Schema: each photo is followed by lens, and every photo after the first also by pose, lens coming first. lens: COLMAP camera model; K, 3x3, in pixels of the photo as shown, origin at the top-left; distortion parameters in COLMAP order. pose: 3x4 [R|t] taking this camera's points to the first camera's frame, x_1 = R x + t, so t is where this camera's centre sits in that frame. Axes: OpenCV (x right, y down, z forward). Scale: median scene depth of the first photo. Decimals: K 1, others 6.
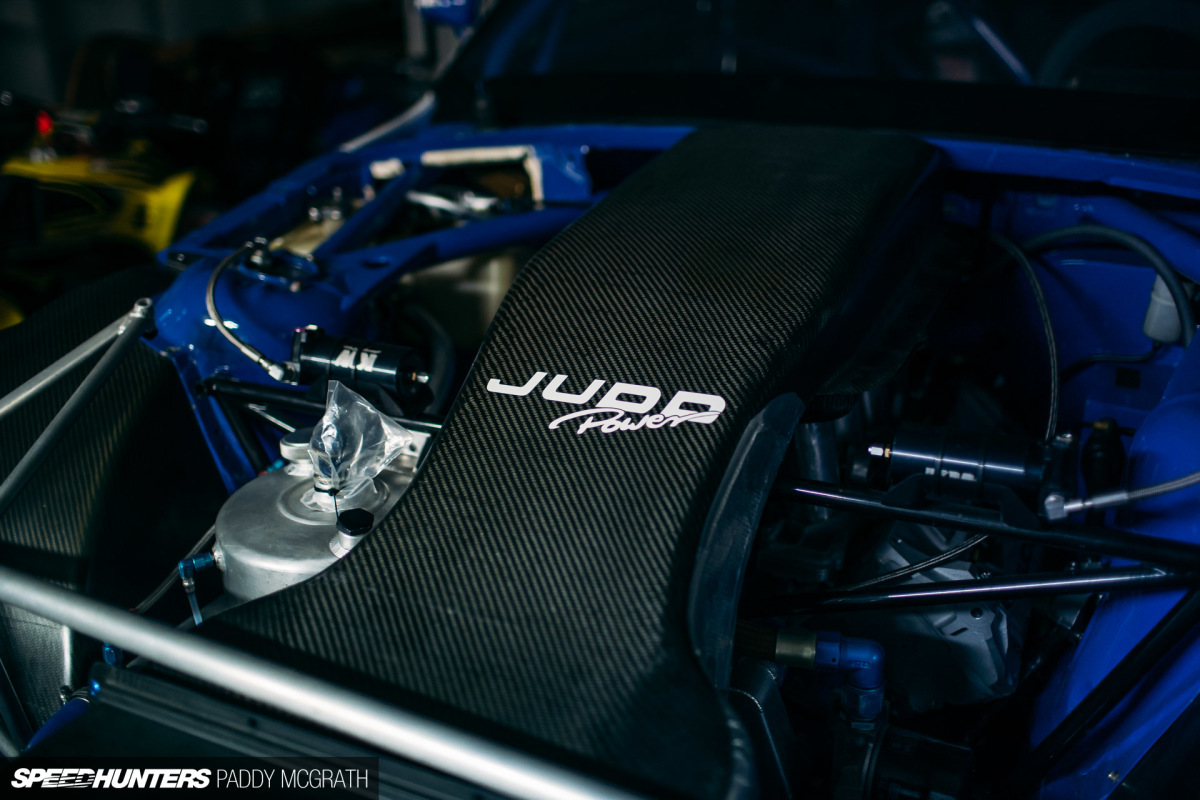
lens RADIAL K [[1202.0, 0, 600.0], [0, 1202.0, 384.7], [0, 0, 1]] dist [-0.009038, 0.001661]
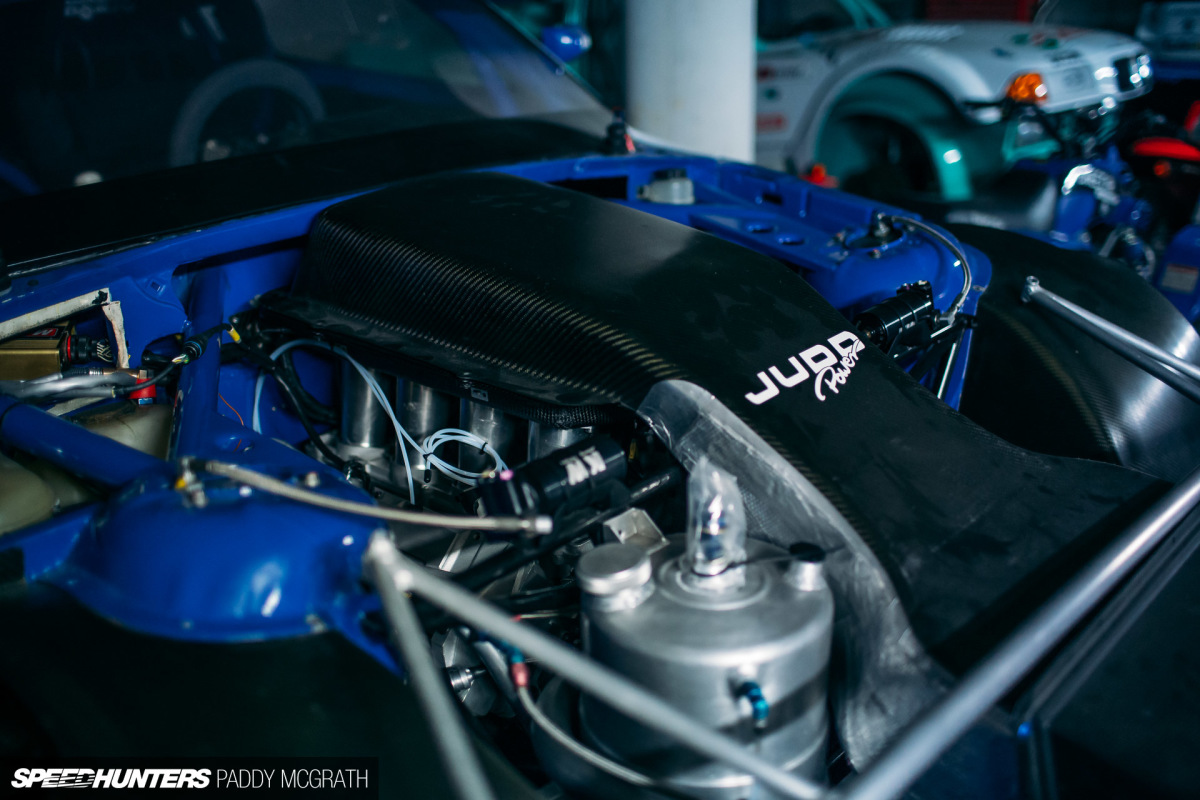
lens RADIAL K [[1202.0, 0, 600.0], [0, 1202.0, 384.7], [0, 0, 1]] dist [-0.009038, 0.001661]
pose [[0.271506, -0.309830, 0.911202, -1.109879], [0.375587, 0.905806, 0.196084, -0.275520], [-0.886126, 0.288998, 0.362300, 0.730607]]
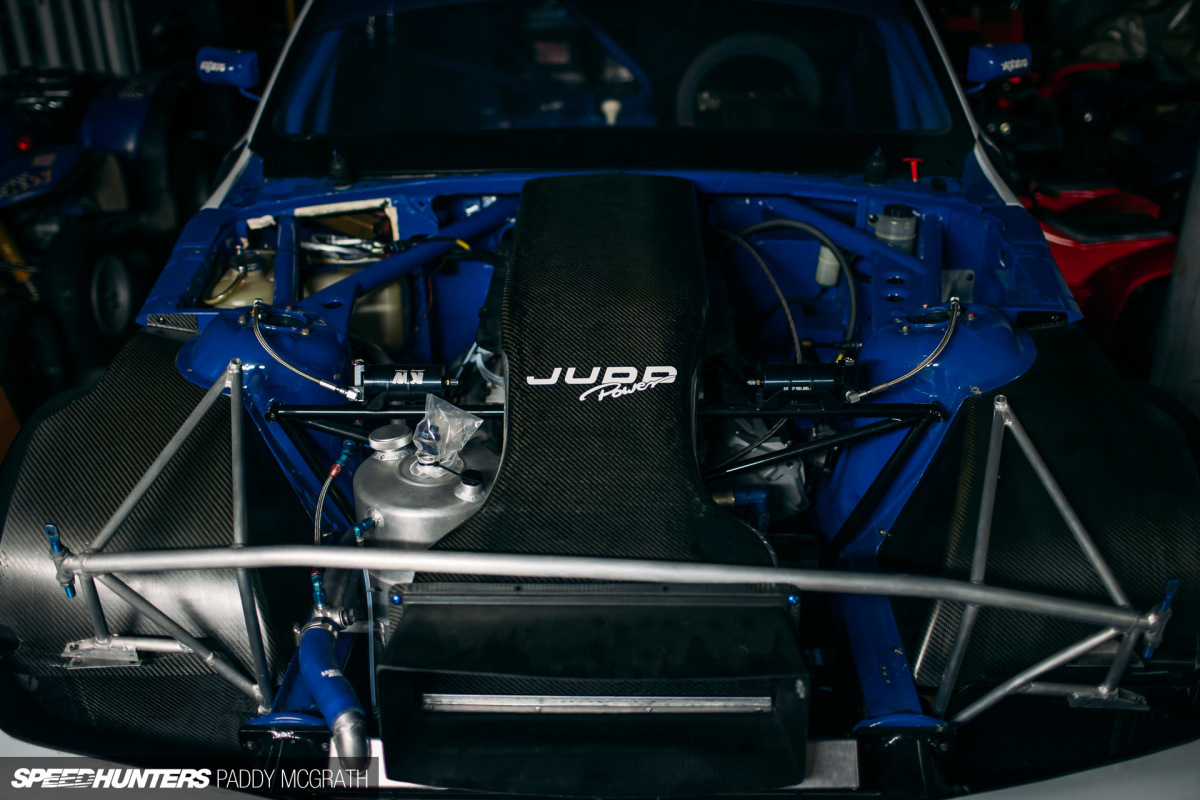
lens RADIAL K [[1271.8, 0, 600.0], [0, 1271.8, 400.0], [0, 0, 1]] dist [-0.001691, 0.000971]
pose [[0.909985, -0.166171, 0.379887, -0.667520], [0.139881, 0.985503, 0.096009, -0.126907], [-0.390334, -0.034228, 0.920037, -0.632505]]
